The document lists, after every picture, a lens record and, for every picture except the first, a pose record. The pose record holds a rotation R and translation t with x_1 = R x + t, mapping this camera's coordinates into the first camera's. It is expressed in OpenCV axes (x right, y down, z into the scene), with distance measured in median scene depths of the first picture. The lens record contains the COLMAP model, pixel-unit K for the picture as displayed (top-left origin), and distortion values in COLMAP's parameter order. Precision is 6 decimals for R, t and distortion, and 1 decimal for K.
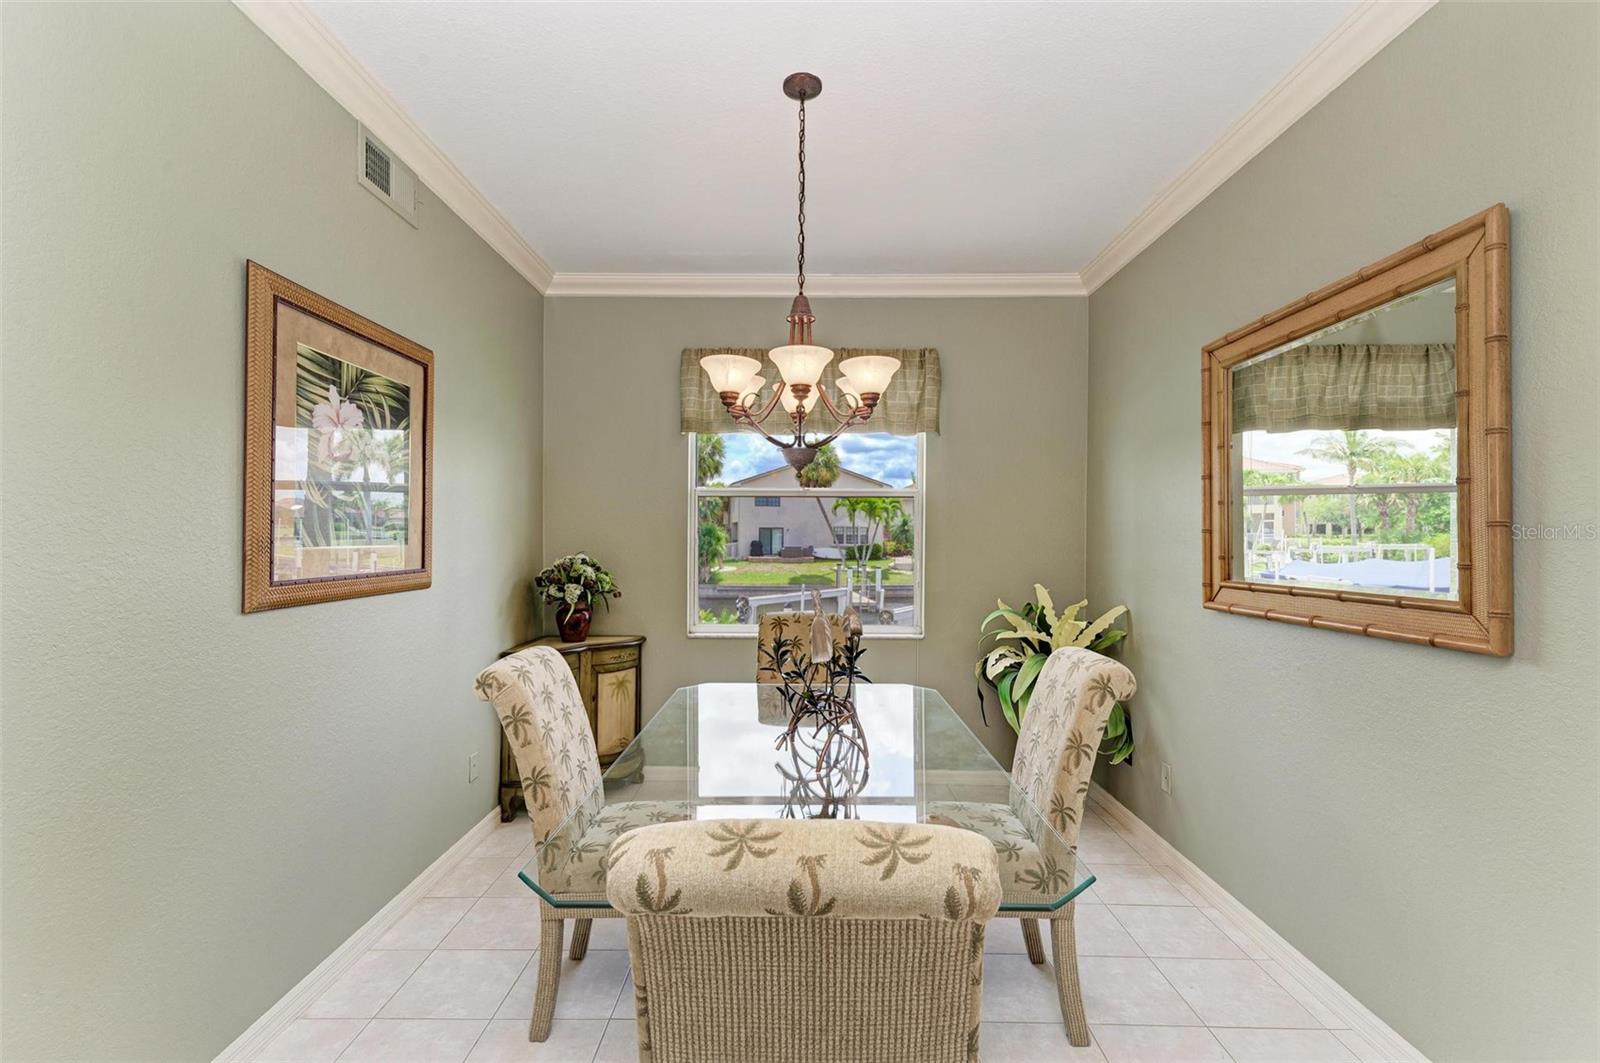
lens RADIAL K [[691.9, 0, 806.8], [0, 691.9, 536.2], [0, 0, 1]] dist [0.005621, -0.002669]
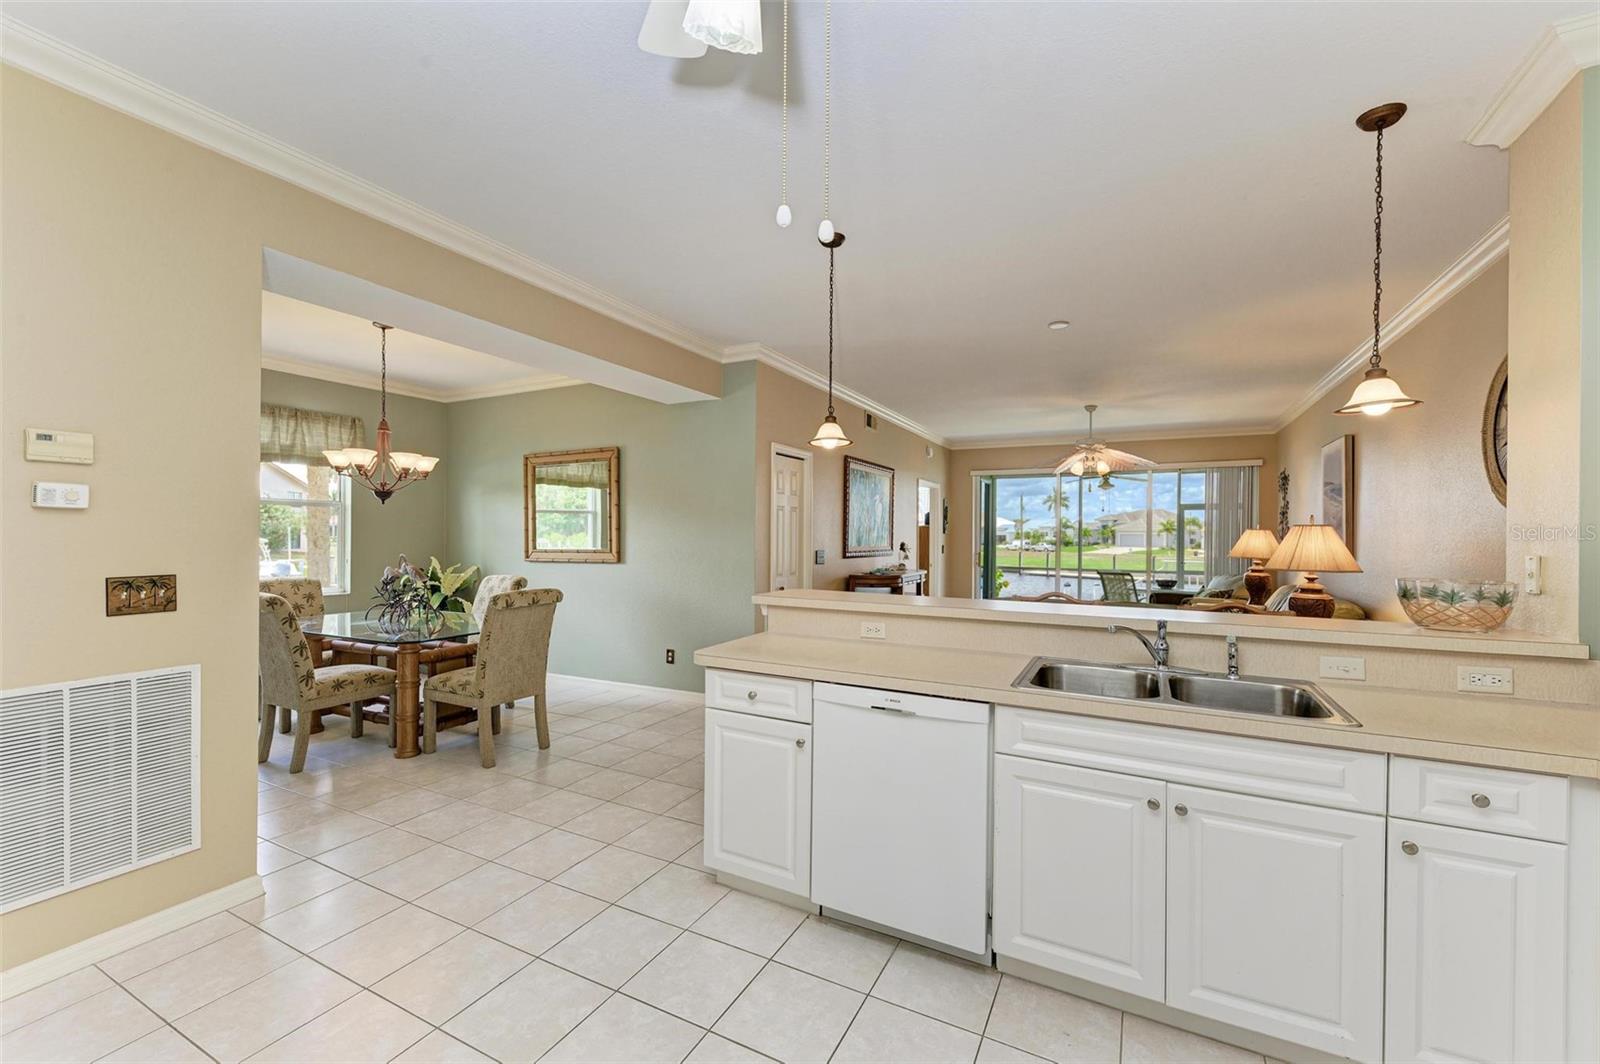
lens RADIAL K [[644.8, 0, 801.3], [0, 644.8, 538.2], [0, 0, 1]] dist [0.016330, -0.003807]
pose [[0.454879, -0.007262, 0.890523, -1.103777], [-0.001075, 0.999962, 0.008704, 0.003104], [-0.890552, -0.004916, 0.454854, -0.988395]]
